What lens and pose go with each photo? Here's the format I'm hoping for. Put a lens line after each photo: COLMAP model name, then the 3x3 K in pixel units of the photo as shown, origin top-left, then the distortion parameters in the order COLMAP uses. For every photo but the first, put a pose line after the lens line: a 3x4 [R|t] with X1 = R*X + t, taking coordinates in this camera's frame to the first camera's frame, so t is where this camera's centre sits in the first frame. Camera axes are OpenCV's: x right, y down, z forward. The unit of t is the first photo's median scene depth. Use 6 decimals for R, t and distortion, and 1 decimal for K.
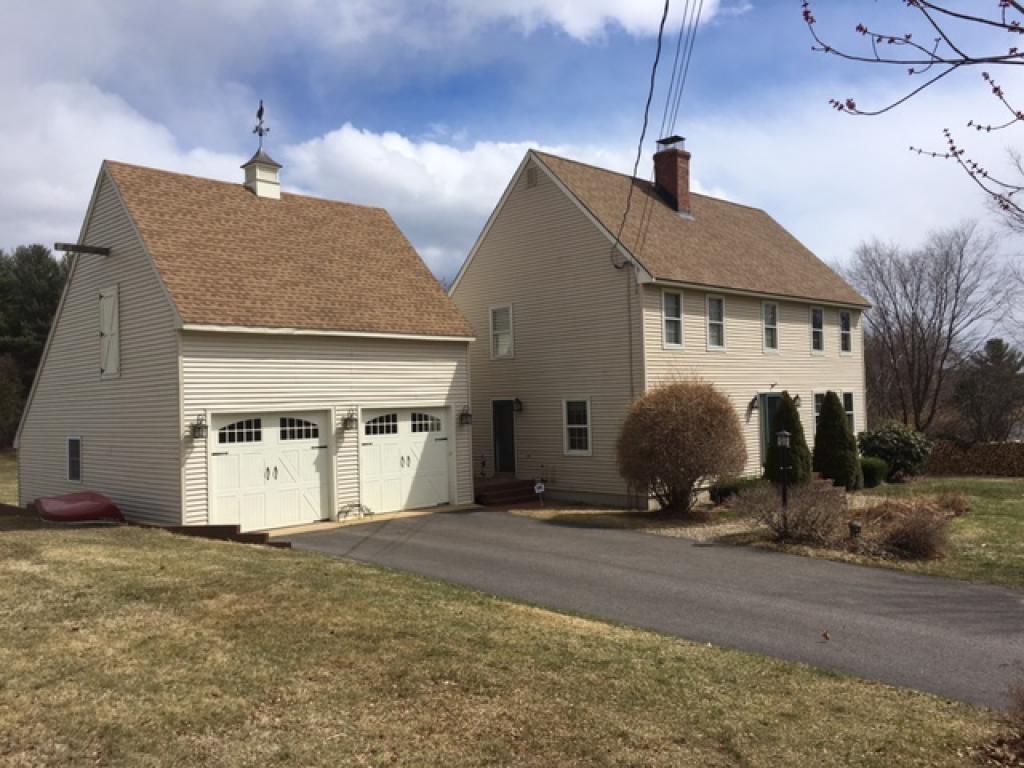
lens RADIAL K [[878.0, 0, 514.5], [0, 878.0, 382.2], [0, 0, 1]] dist [0.060028, -0.010843]
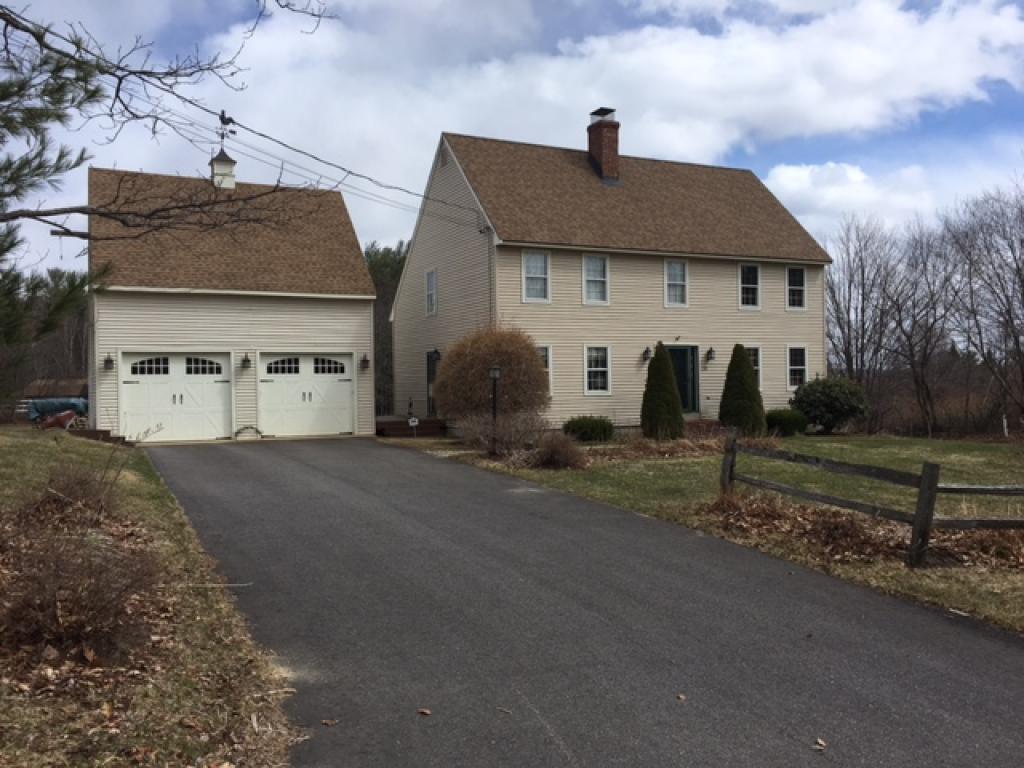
lens RADIAL K [[878.0, 0, 507.5], [0, 878.0, 380.0], [0, 0, 1]] dist [0.060028, -0.010843]
pose [[0.950891, 0.011963, -0.309295, 0.496301], [-0.004274, 0.999665, 0.025526, 0.032215], [0.309496, -0.022950, 0.950624, -0.083132]]
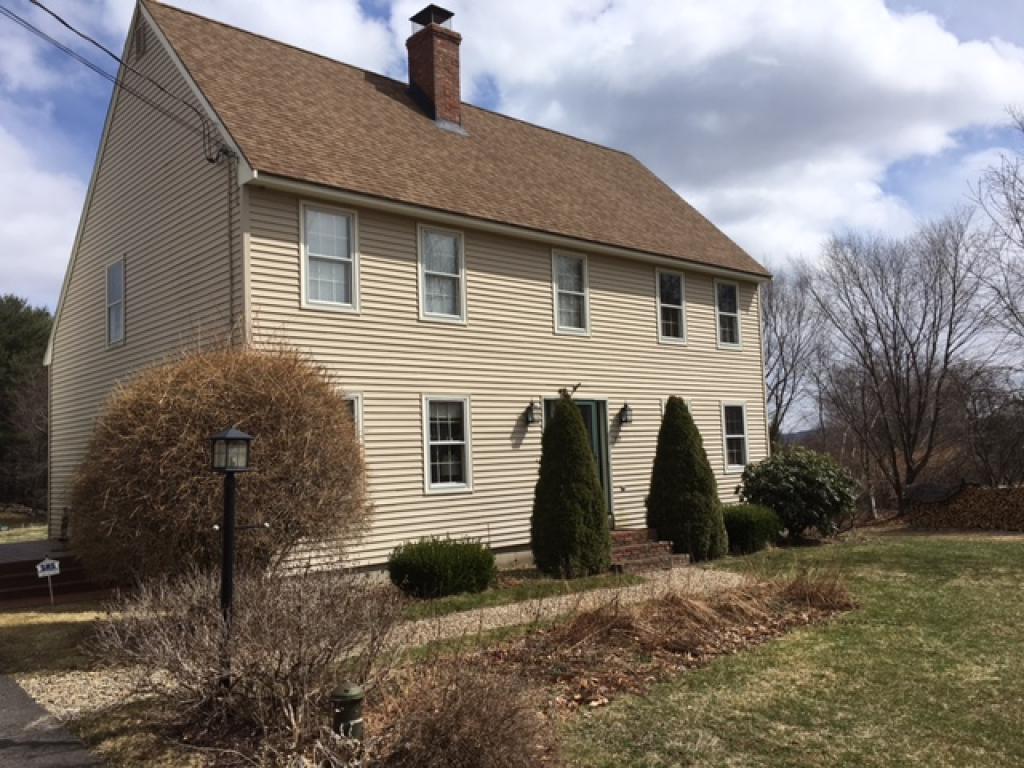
lens RADIAL K [[878.0, 0, 510.9], [0, 878.0, 381.4], [0, 0, 1]] dist [0.060028, -0.010843]
pose [[0.998807, -0.014230, -0.046713, 0.321595], [0.011296, 0.997982, -0.062479, 0.043375], [0.047508, 0.061877, 0.996952, 0.453274]]
